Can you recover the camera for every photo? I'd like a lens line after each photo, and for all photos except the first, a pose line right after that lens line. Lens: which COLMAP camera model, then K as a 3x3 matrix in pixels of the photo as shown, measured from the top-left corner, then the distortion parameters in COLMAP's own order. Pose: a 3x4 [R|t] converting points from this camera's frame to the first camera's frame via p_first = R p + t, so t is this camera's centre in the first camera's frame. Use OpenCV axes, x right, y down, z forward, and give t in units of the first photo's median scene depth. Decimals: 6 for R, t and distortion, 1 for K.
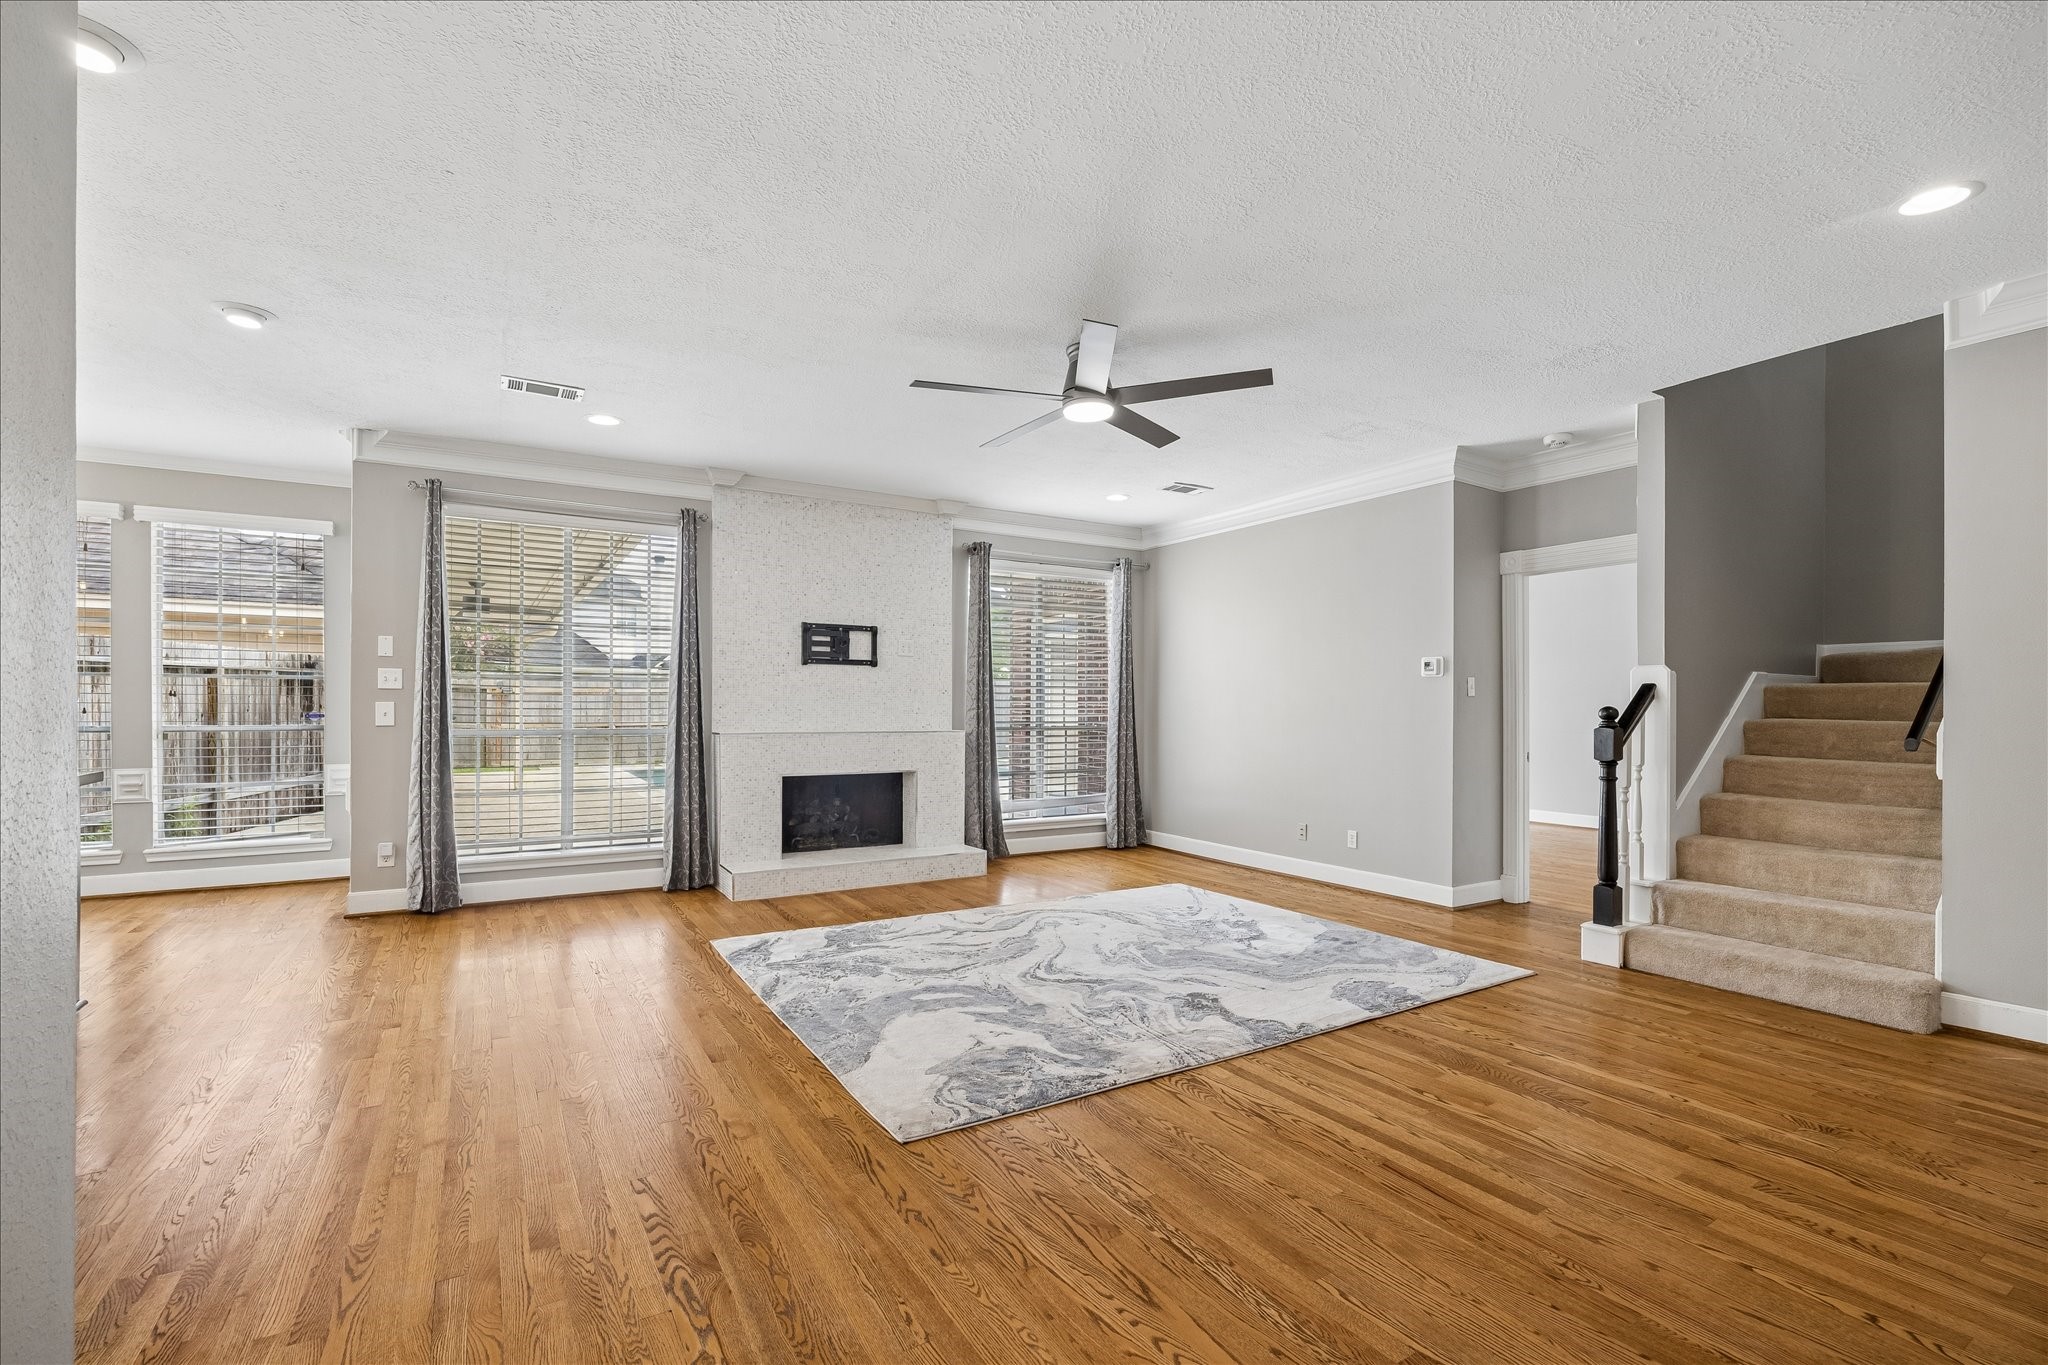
lens RADIAL K [[853.4, 0, 983.3], [0, 853.4, 708.1], [0, 0, 1]] dist [-0.025391, -0.000271]
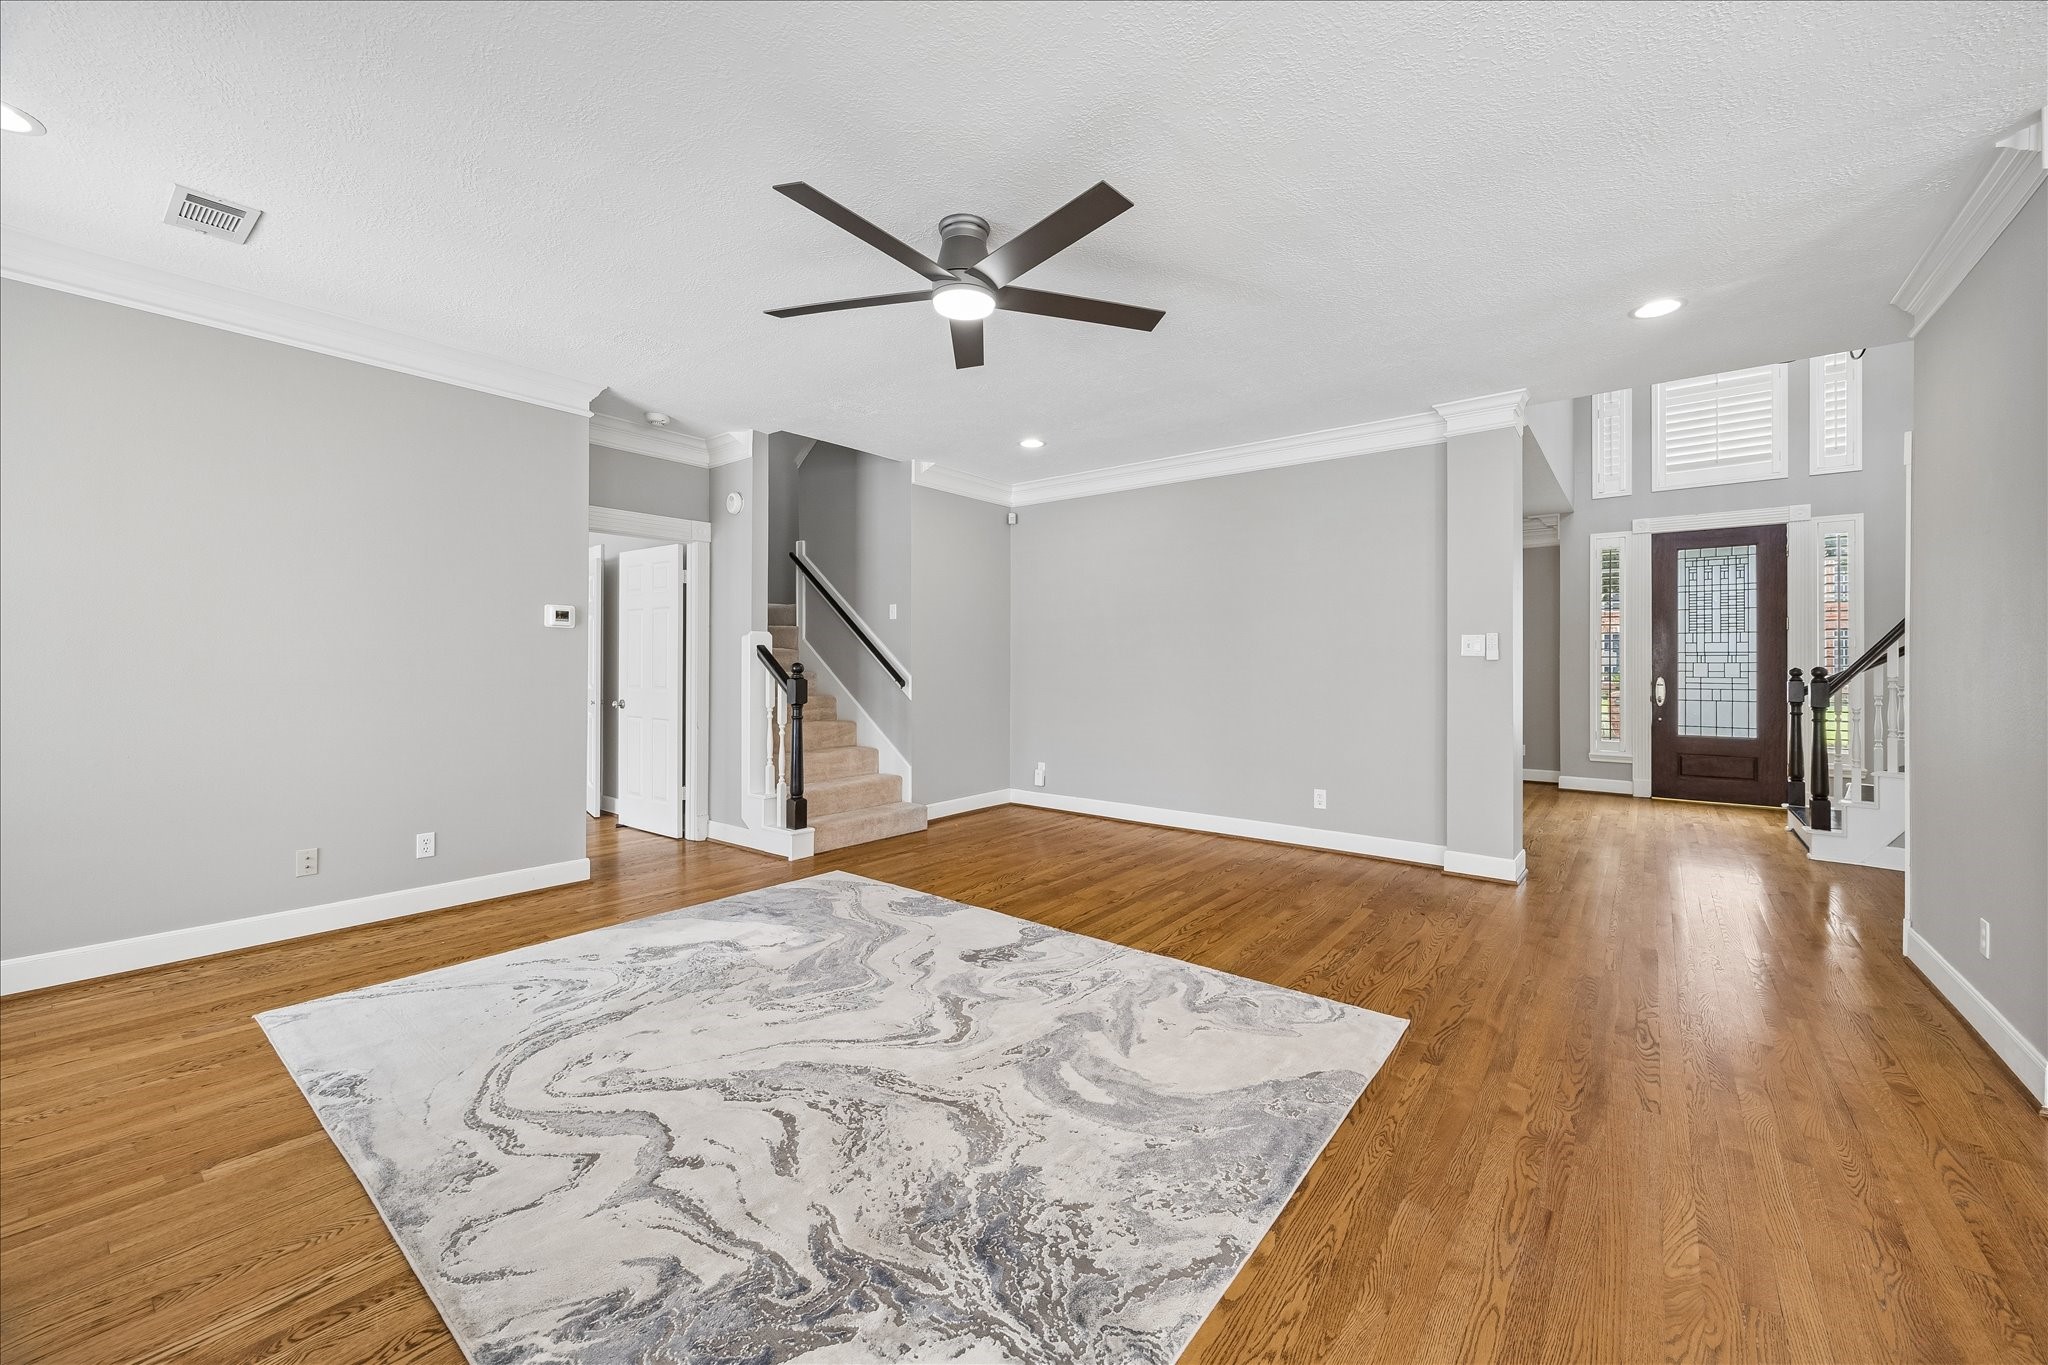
lens RADIAL K [[813.1, 0, 1023.8], [0, 813.1, 675.2], [0, 0, 1]] dist [-0.000846, -0.000148]
pose [[-0.375088, -0.016458, 0.926843, -0.607107], [-0.006562, 0.999864, 0.015100, -0.005406], [-0.926966, -0.000418, -0.375145, 1.220785]]
